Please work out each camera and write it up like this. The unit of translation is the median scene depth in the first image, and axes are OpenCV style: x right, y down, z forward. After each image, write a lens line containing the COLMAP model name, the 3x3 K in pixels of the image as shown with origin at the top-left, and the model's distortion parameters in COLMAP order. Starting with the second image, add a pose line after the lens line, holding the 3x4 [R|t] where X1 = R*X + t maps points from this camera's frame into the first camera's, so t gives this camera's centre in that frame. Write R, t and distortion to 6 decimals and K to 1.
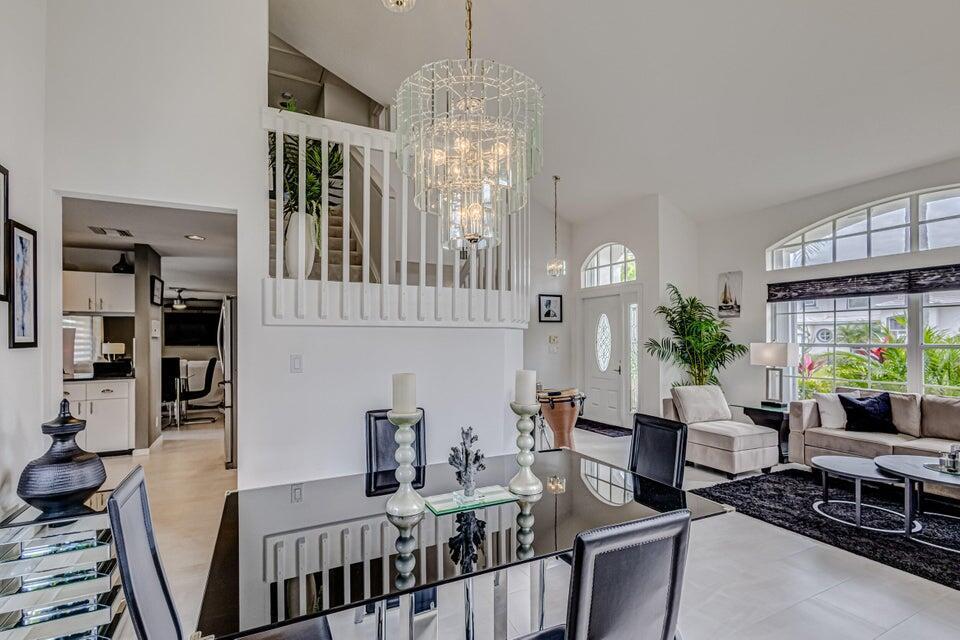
lens RADIAL K [[442.3, 0, 481.5], [0, 442.3, 335.7], [0, 0, 1]] dist [0.008643, -0.000535]
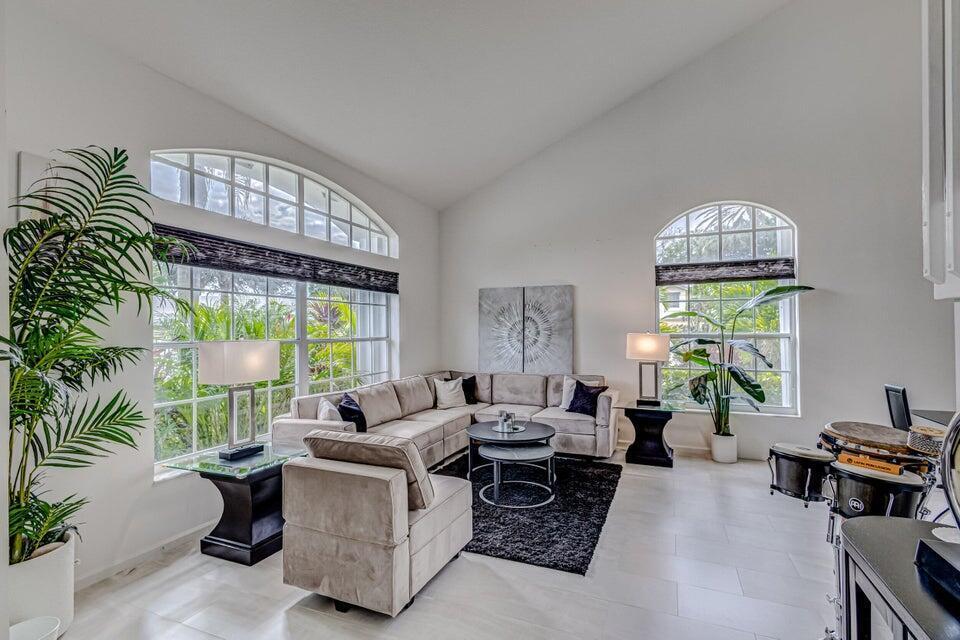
lens RADIAL K [[444.4, 0, 480.0], [0, 444.4, 320.0], [0, 0, 1]] dist [-0.000613, -0.000087]
pose [[-0.645838, 0.025698, 0.763042, 0.032676], [0.005053, 0.999555, -0.029386, 0.009614], [-0.763458, -0.015123, -0.645681, 1.146582]]
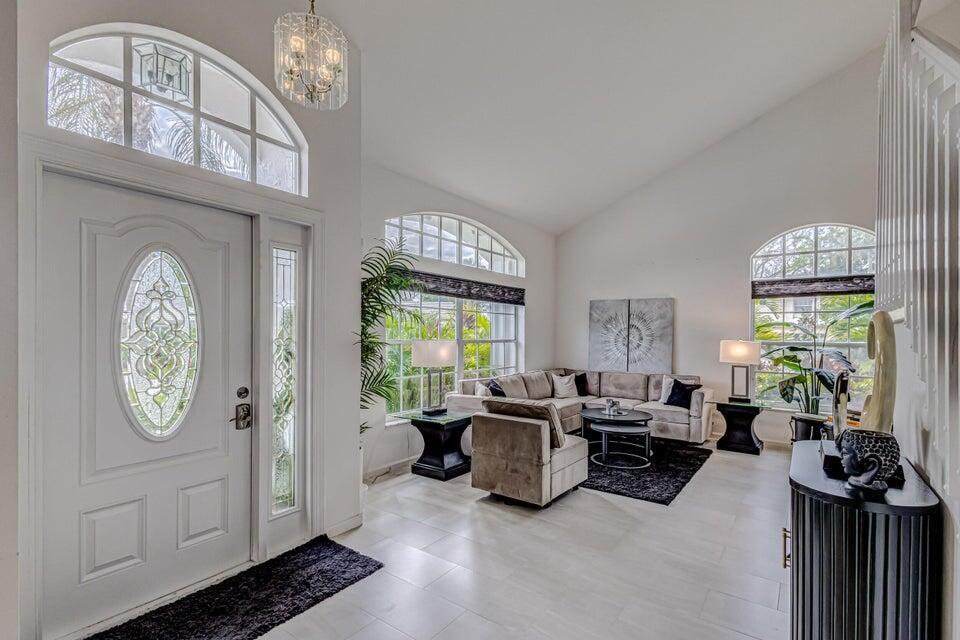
lens RADIAL K [[442.3, 0, 481.5], [0, 442.3, 335.7], [0, 0, 1]] dist [0.008643, -0.000535]
pose [[-0.458441, -0.003918, 0.888716, -0.153251], [-0.012557, 0.999919, -0.002069, 0.010383], [-0.888636, -0.012108, -0.458453, 1.331789]]
